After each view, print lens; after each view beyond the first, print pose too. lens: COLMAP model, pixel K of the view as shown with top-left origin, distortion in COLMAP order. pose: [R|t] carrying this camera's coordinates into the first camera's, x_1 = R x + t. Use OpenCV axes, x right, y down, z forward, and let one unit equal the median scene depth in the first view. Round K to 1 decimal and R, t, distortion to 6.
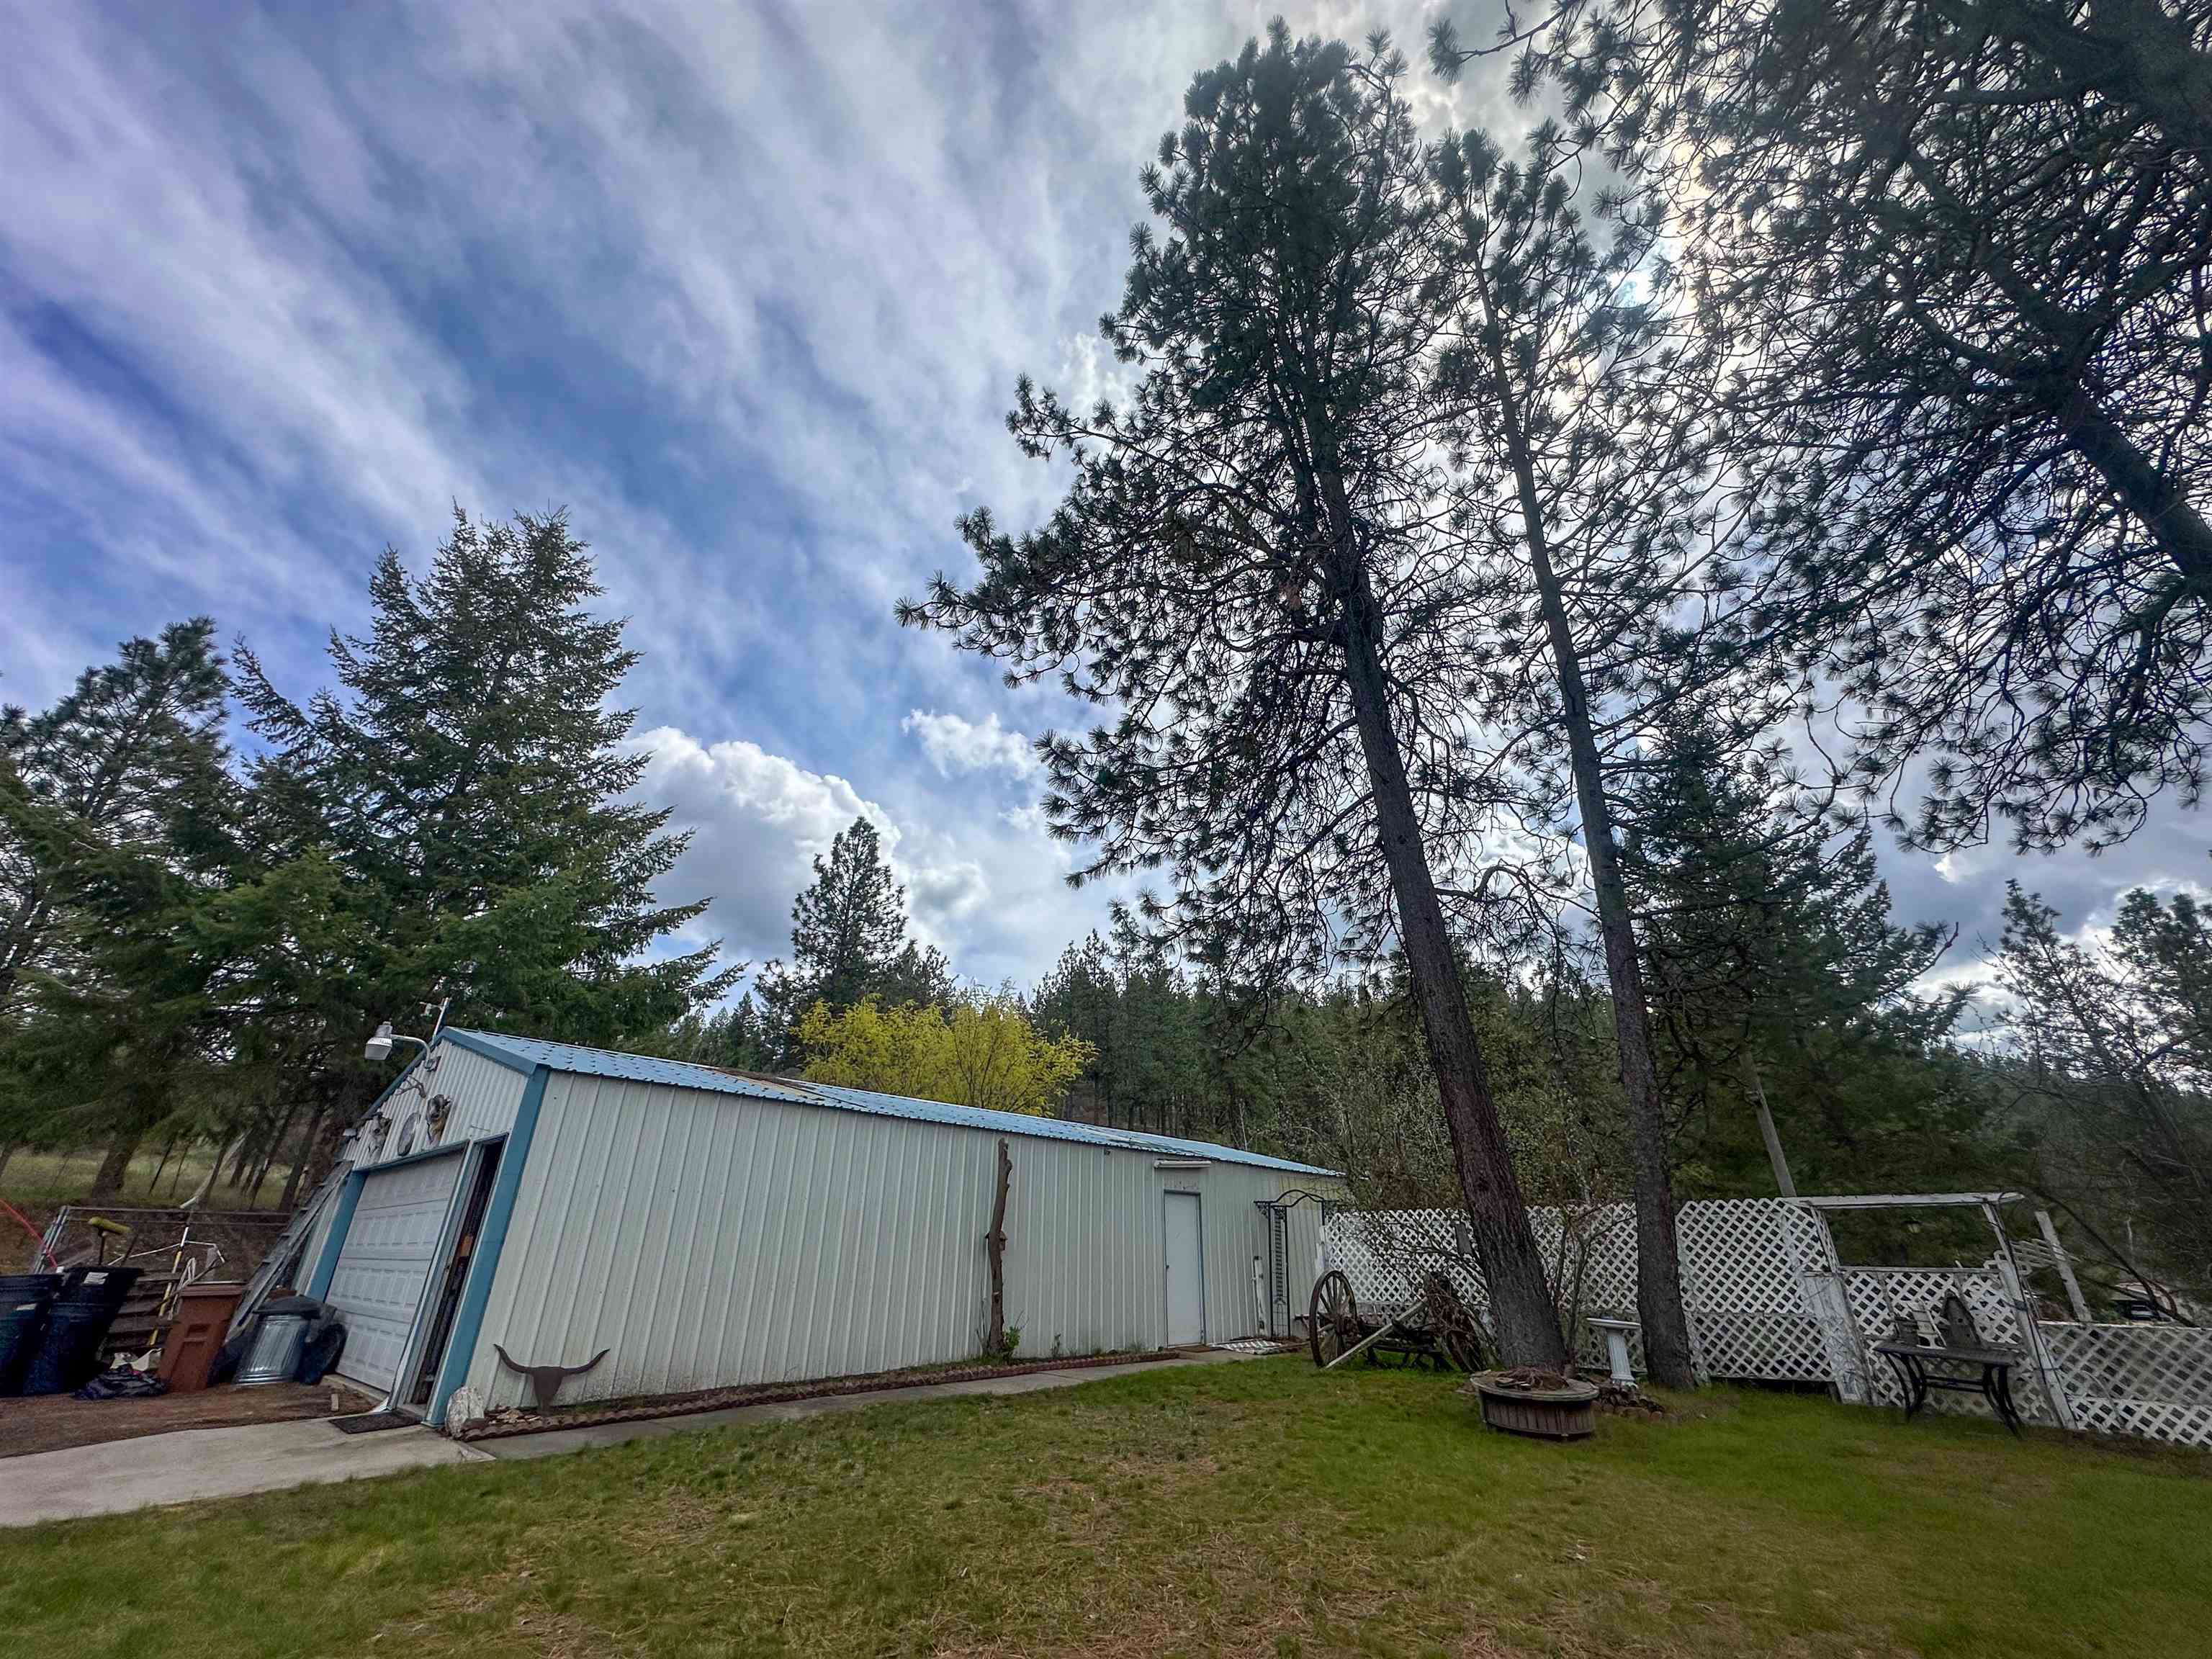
lens RADIAL K [[882.1, 0, 1108.7], [0, 882.1, 827.2], [0, 0, 1]] dist [-0.003215, 0.001163]
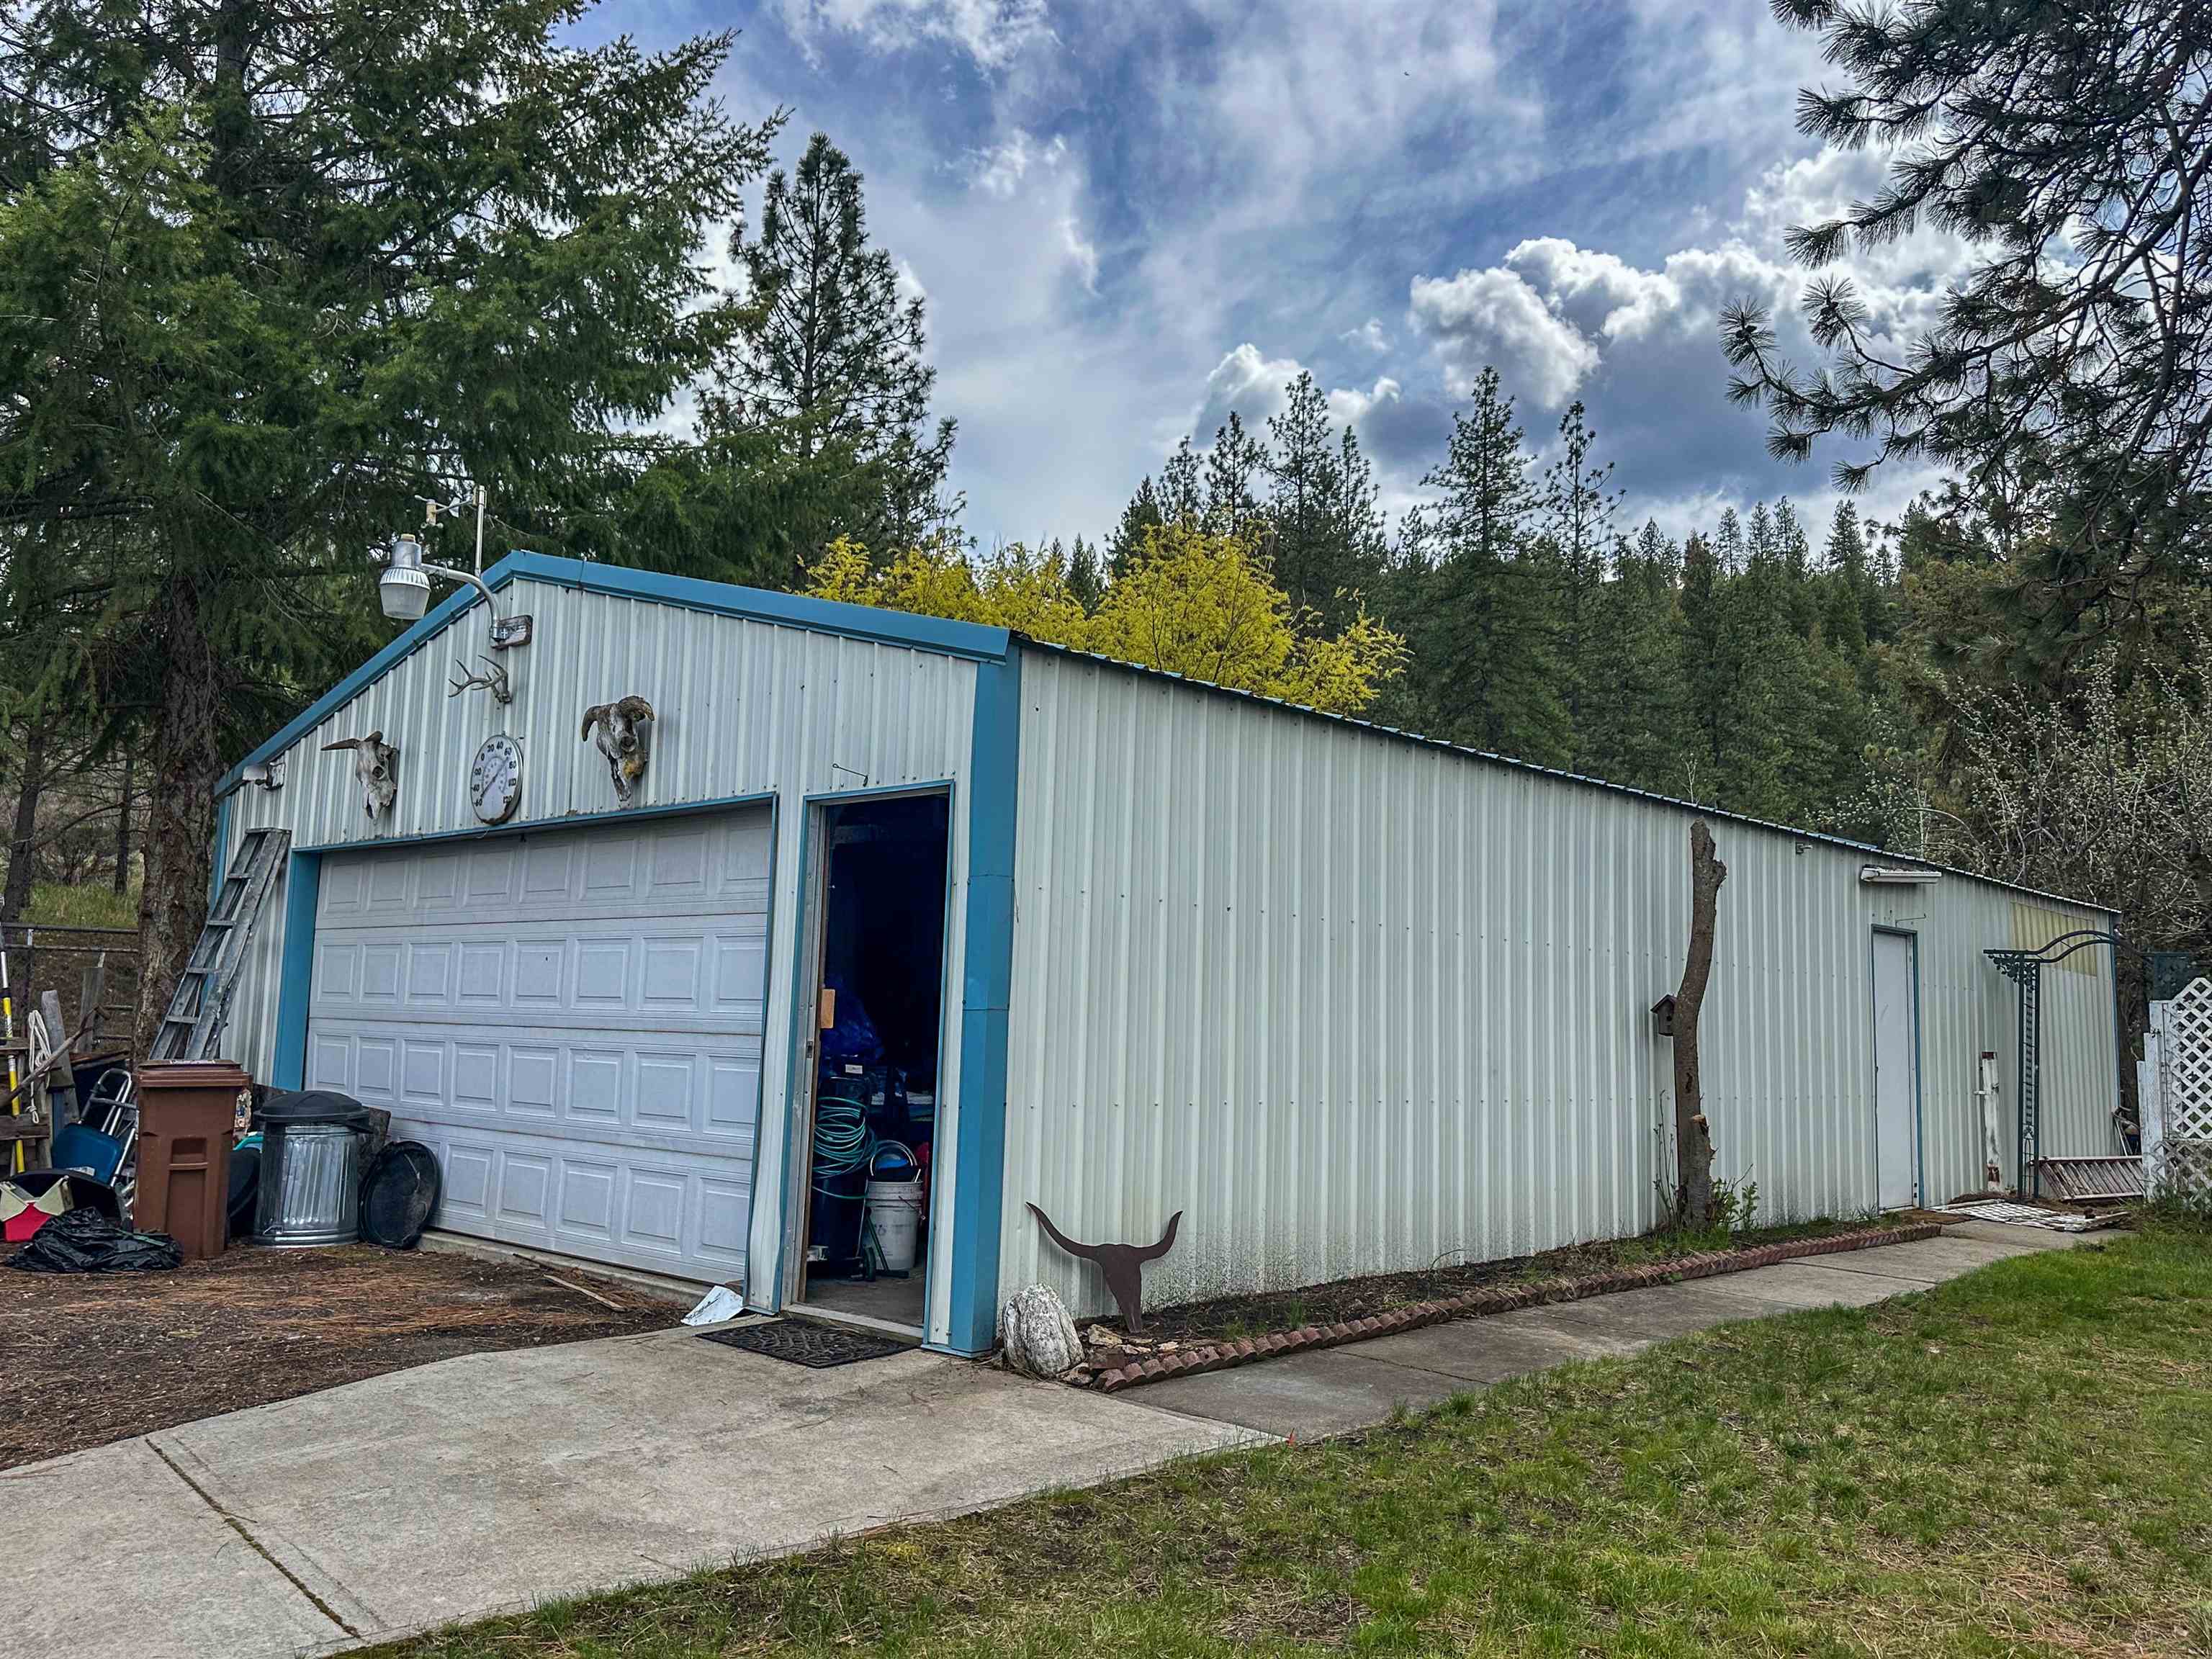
lens RADIAL K [[1773.7, 0, 1105.8], [0, 1773.7, 831.9], [0, 0, 1]] dist [0.017830, -0.002639]
pose [[0.999720, 0.022095, -0.008471, -0.350945], [-0.017970, 0.941783, 0.335741, 0.042761], [0.015396, -0.335495, 0.941916, 0.090392]]
